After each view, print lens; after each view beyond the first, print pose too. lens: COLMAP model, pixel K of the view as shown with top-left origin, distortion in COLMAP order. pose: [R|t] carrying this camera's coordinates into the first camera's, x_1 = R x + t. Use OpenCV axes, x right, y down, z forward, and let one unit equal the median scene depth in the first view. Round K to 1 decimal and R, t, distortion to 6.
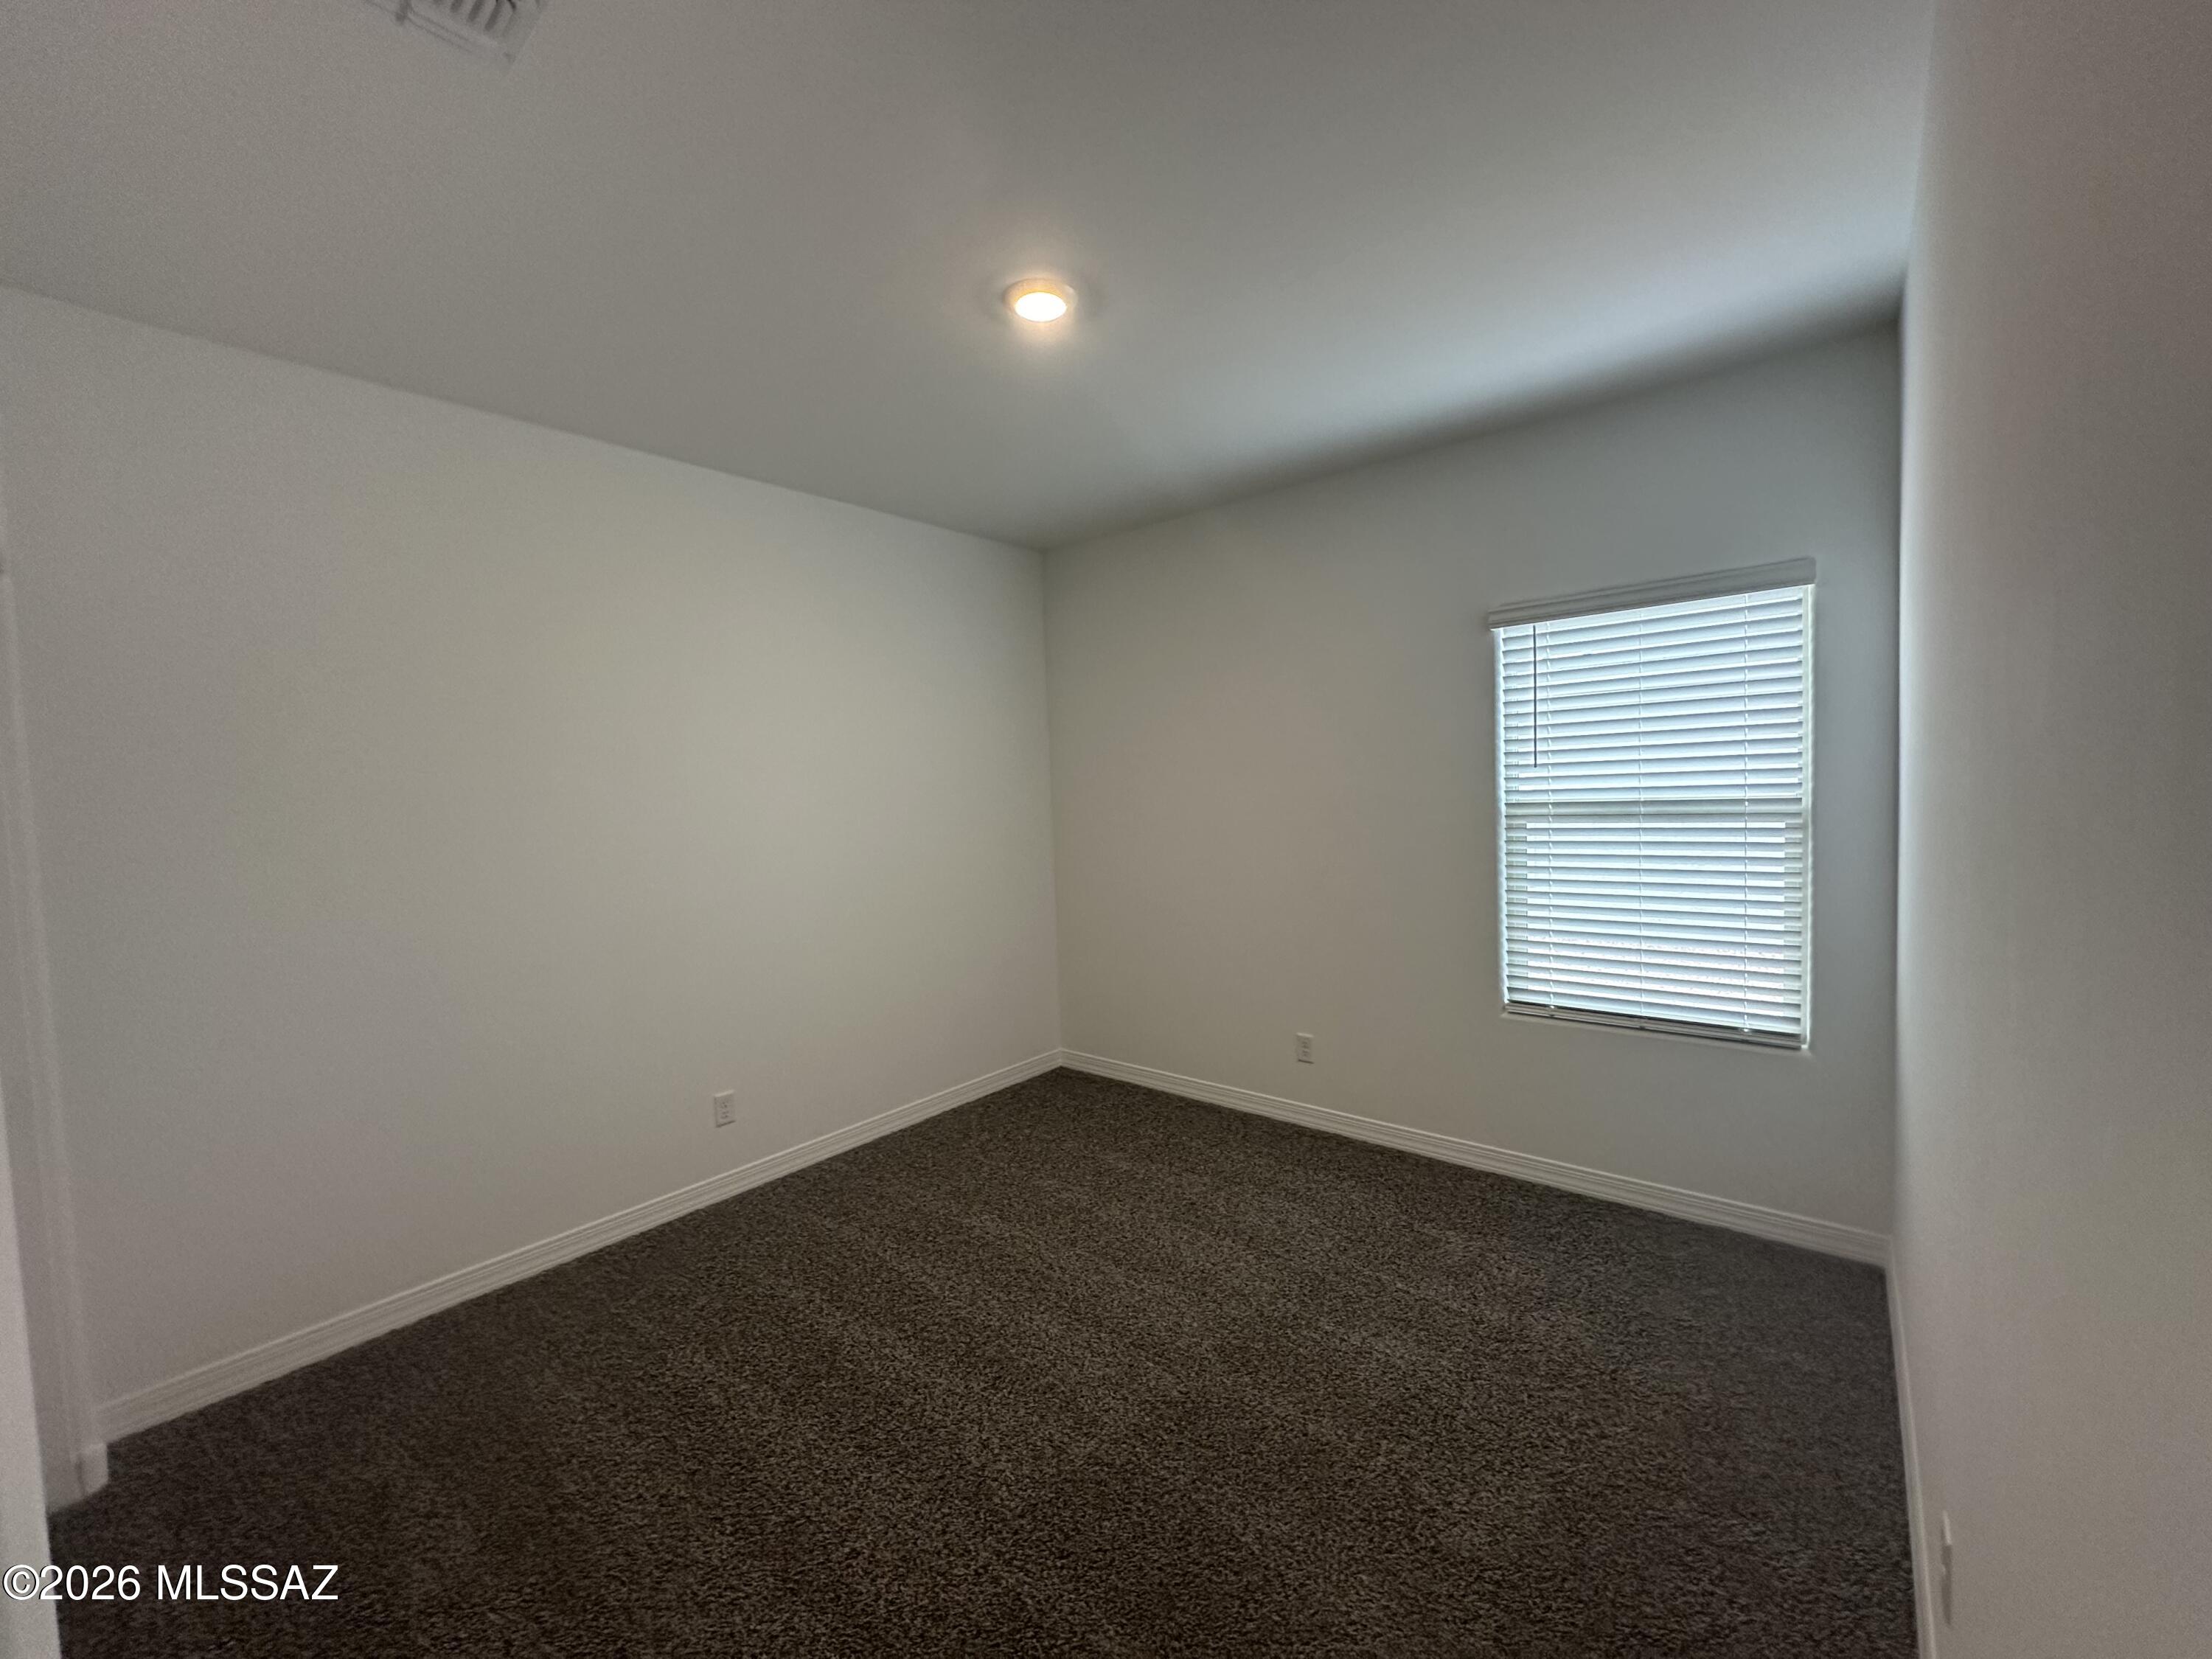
lens RADIAL K [[894.8, 0, 1086.4], [0, 894.8, 849.3], [0, 0, 1]] dist [0.022433, 0.000189]
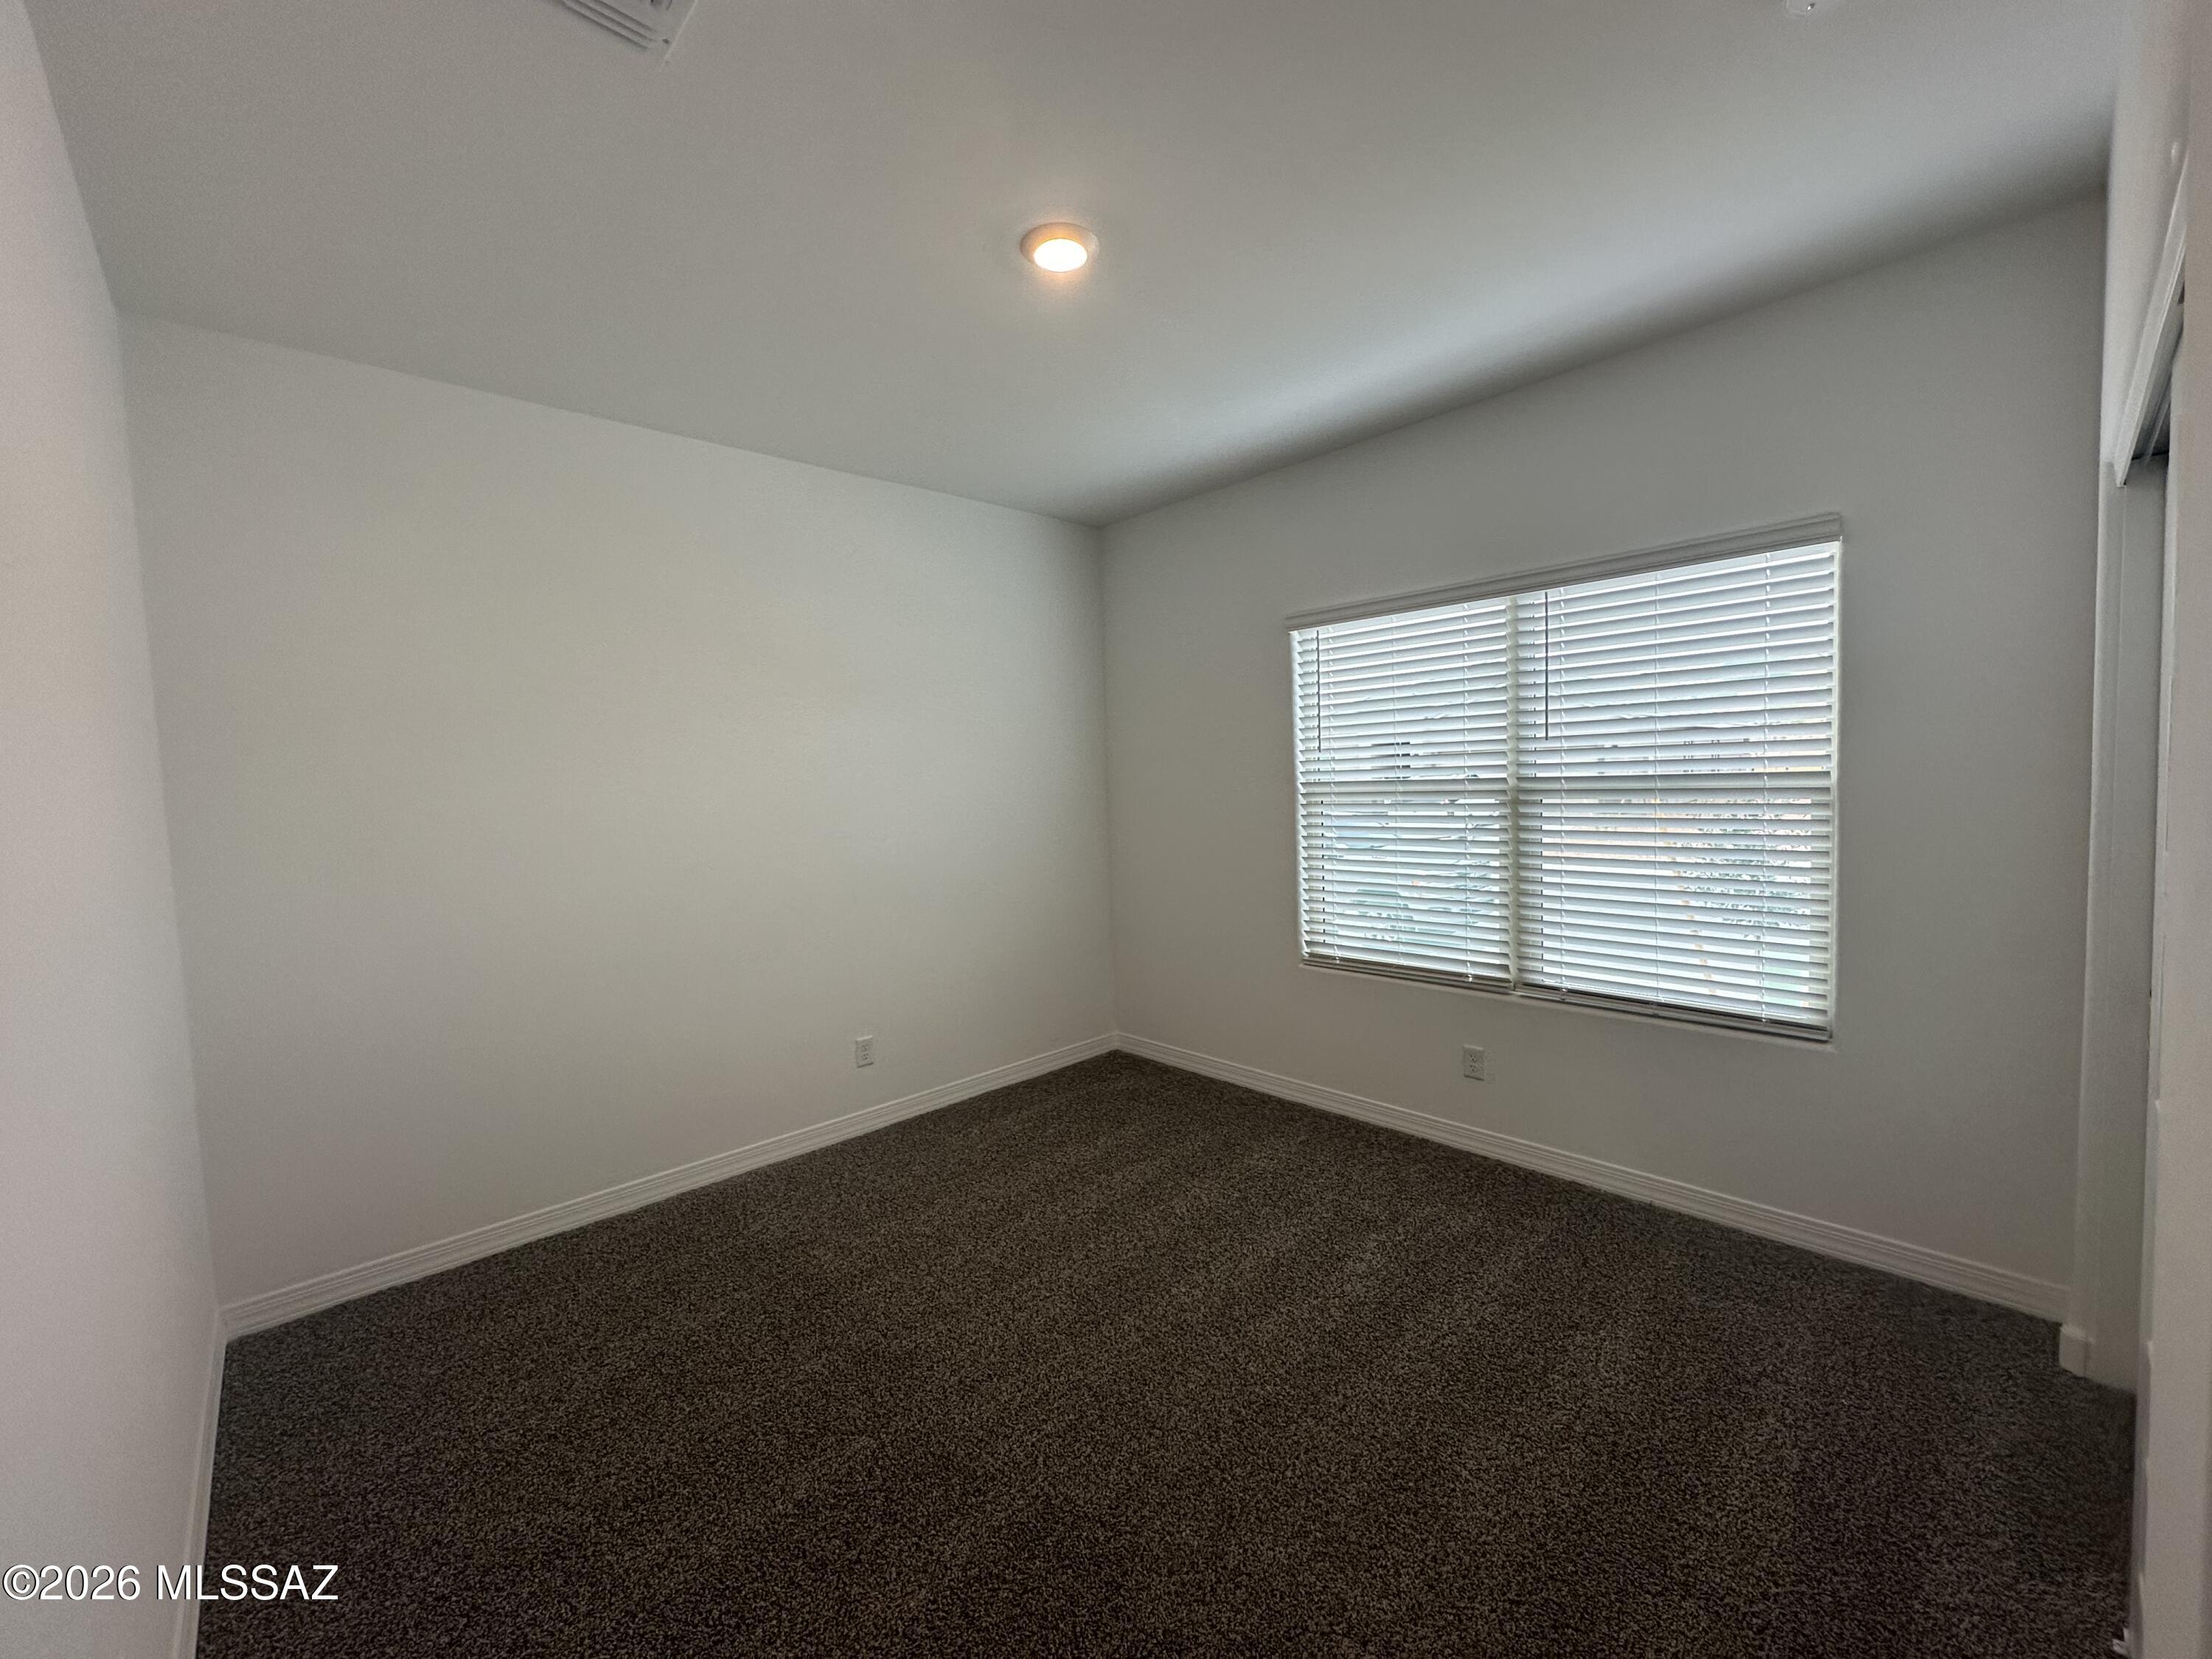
lens RADIAL K [[894.8, 0, 966.2], [0, 894.8, 824.4], [0, 0, 1]] dist [0.022433, 0.000189]
pose [[0.982349, 0.003675, -0.187019, 0.252625], [-0.004002, 0.999991, -0.001373, 0.006277], [0.187012, 0.002097, 0.982355, -0.214671]]
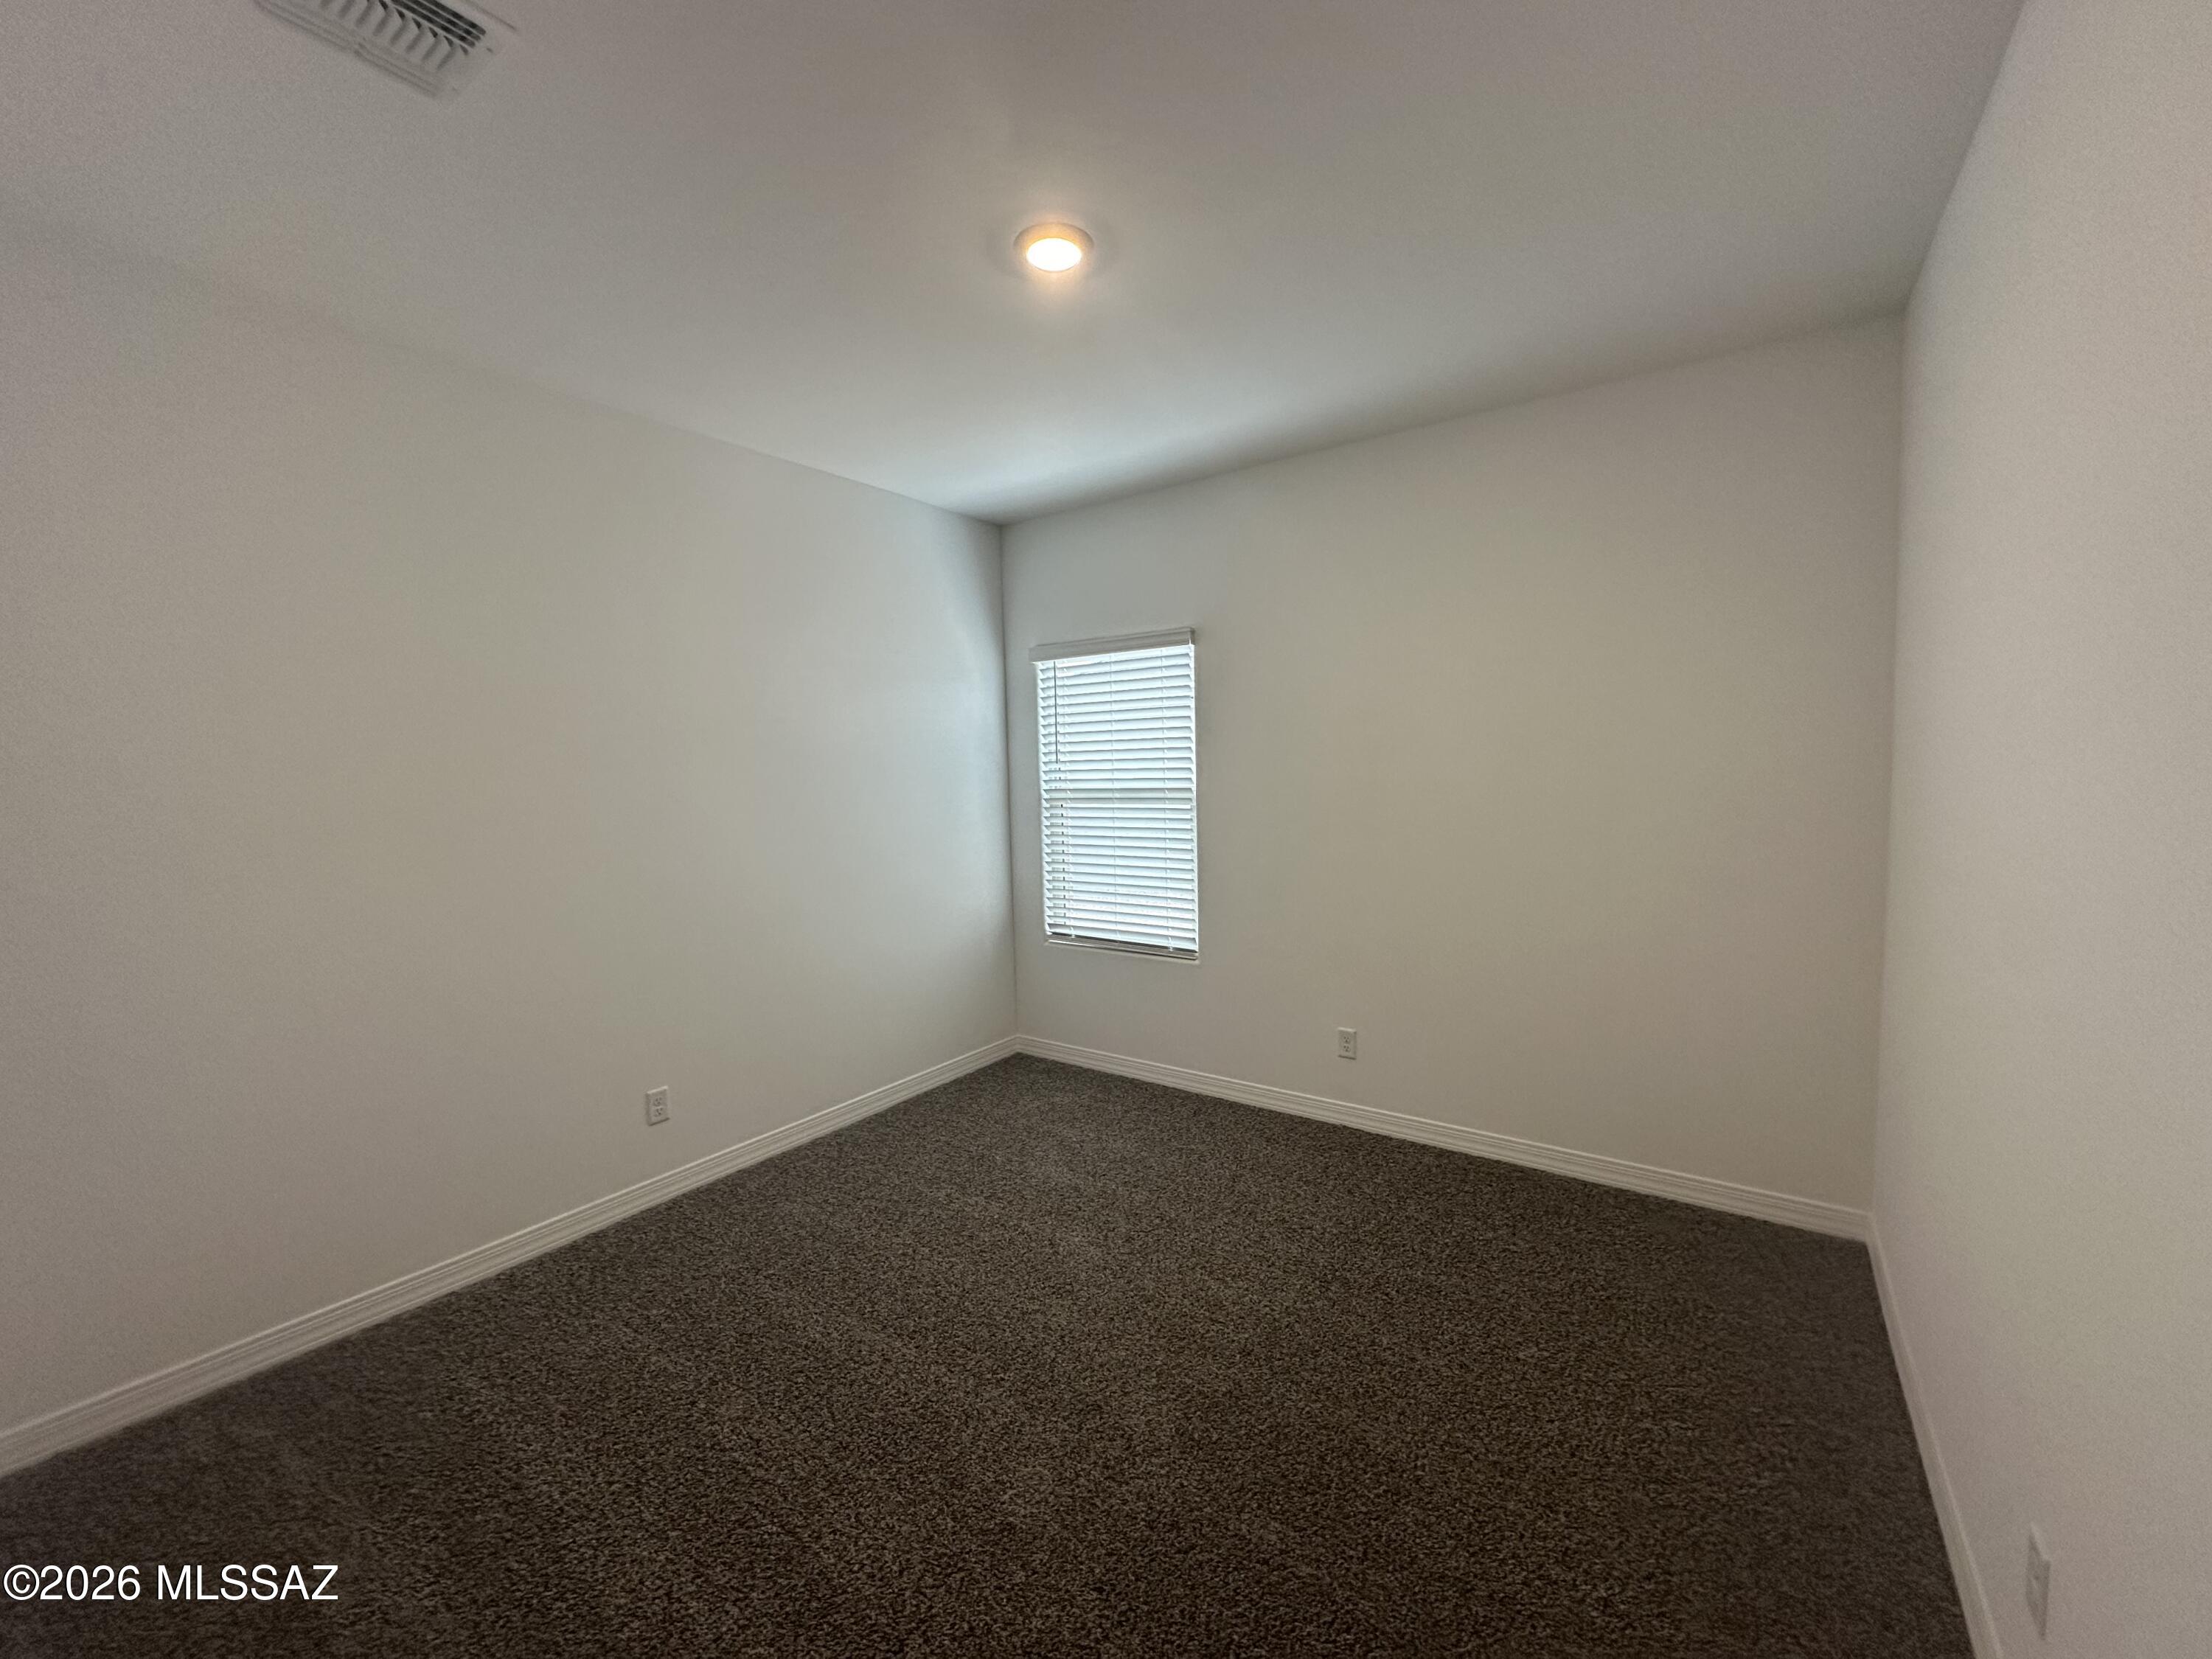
lens RADIAL K [[894.8, 0, 1111.9], [0, 894.8, 841.3], [0, 0, 1]] dist [0.022433, 0.000189]
pose [[0.995945, 0.007366, 0.089665, 0.438047], [-0.008472, 0.999893, 0.011956, 0.010986], [-0.089567, -0.012667, 0.995900, -0.363612]]
